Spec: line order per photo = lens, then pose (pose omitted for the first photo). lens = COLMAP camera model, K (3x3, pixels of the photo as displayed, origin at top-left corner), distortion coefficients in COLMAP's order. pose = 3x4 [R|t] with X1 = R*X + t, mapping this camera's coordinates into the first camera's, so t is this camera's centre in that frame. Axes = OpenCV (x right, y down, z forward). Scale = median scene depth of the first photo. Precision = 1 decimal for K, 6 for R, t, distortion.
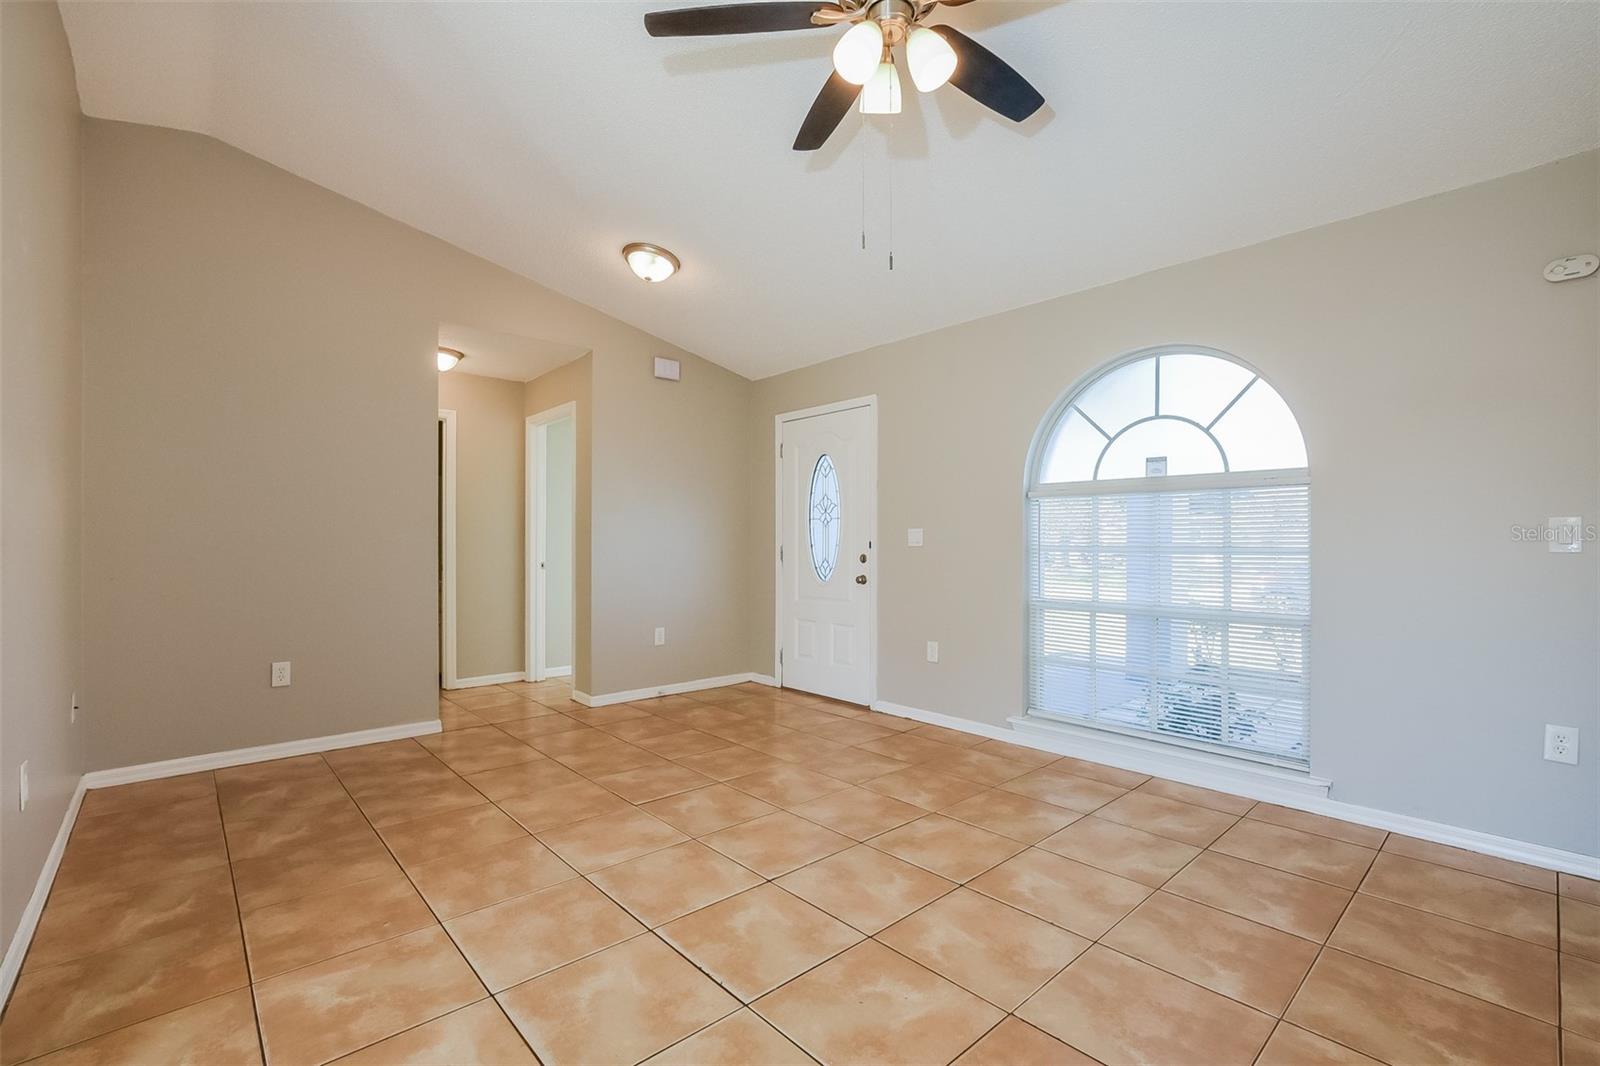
lens RADIAL K [[695.1, 0, 804.9], [0, 695.1, 528.1], [0, 0, 1]] dist [-0.016888, 0.001542]
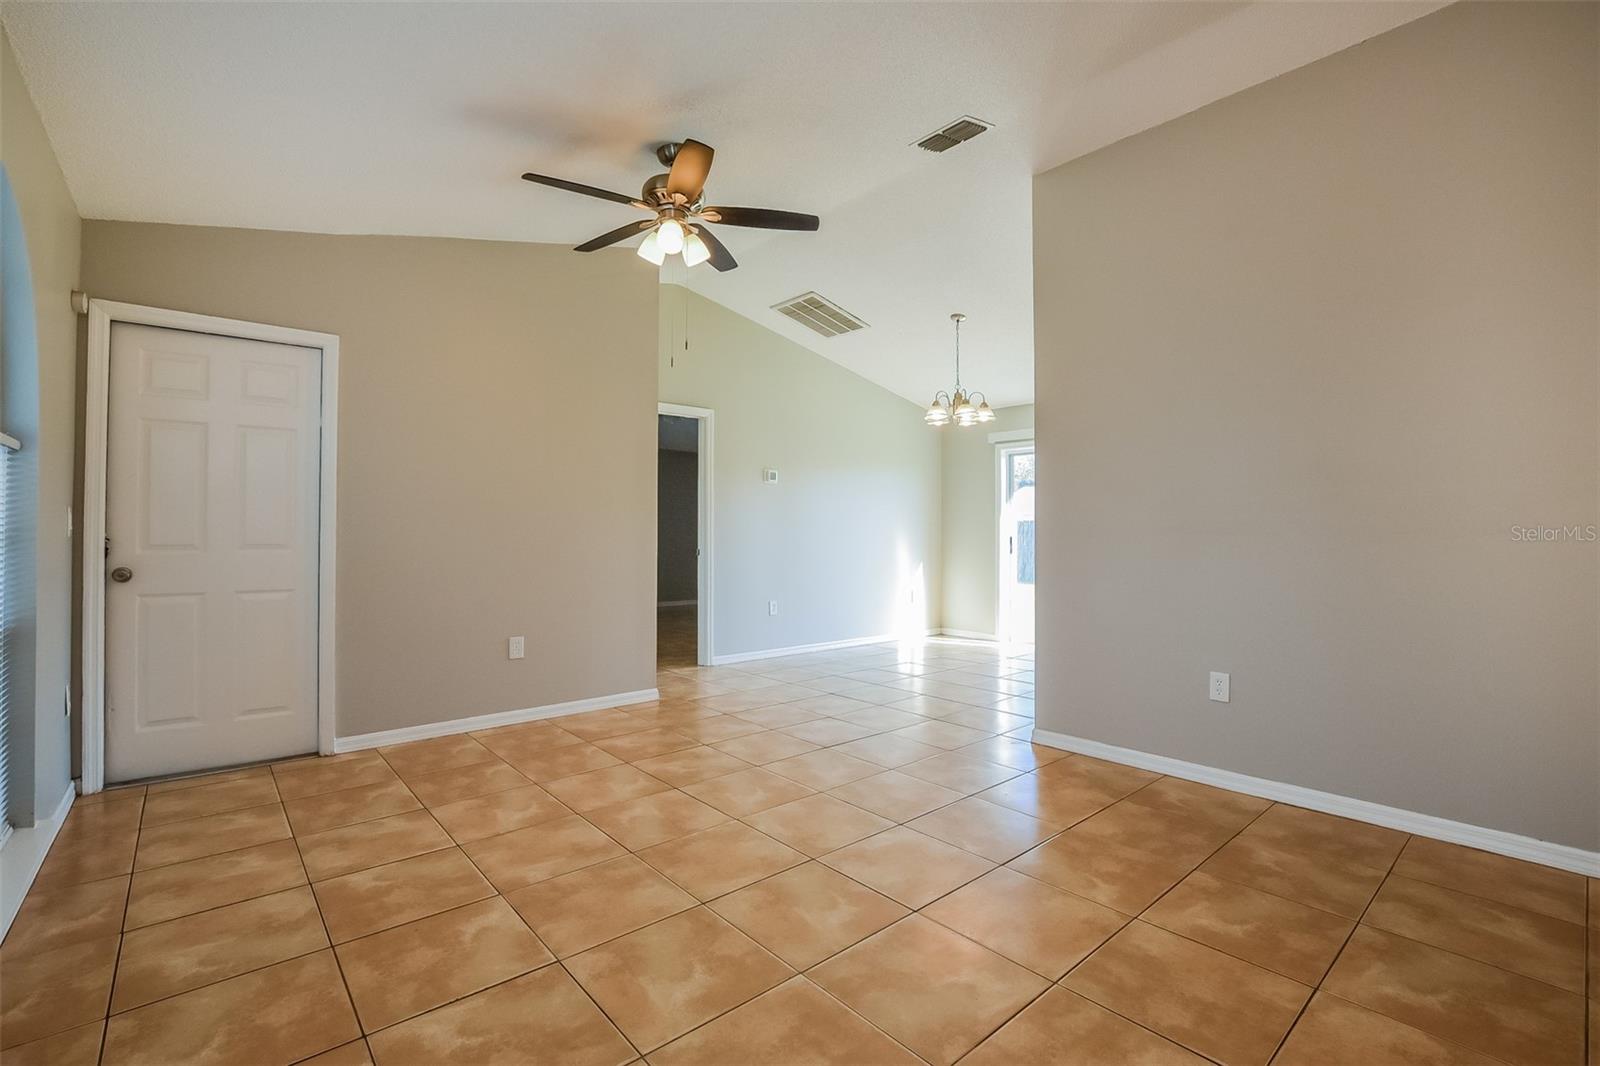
lens RADIAL K [[695.1, 0, 804.2], [0, 695.1, 532.2], [0, 0, 1]] dist [-0.016888, 0.001542]
pose [[-0.999744, -0.001724, 0.022565, -0.153660], [-0.002150, 0.999819, -0.018901, 0.038307], [-0.022528, -0.018944, -0.999567, 1.747669]]
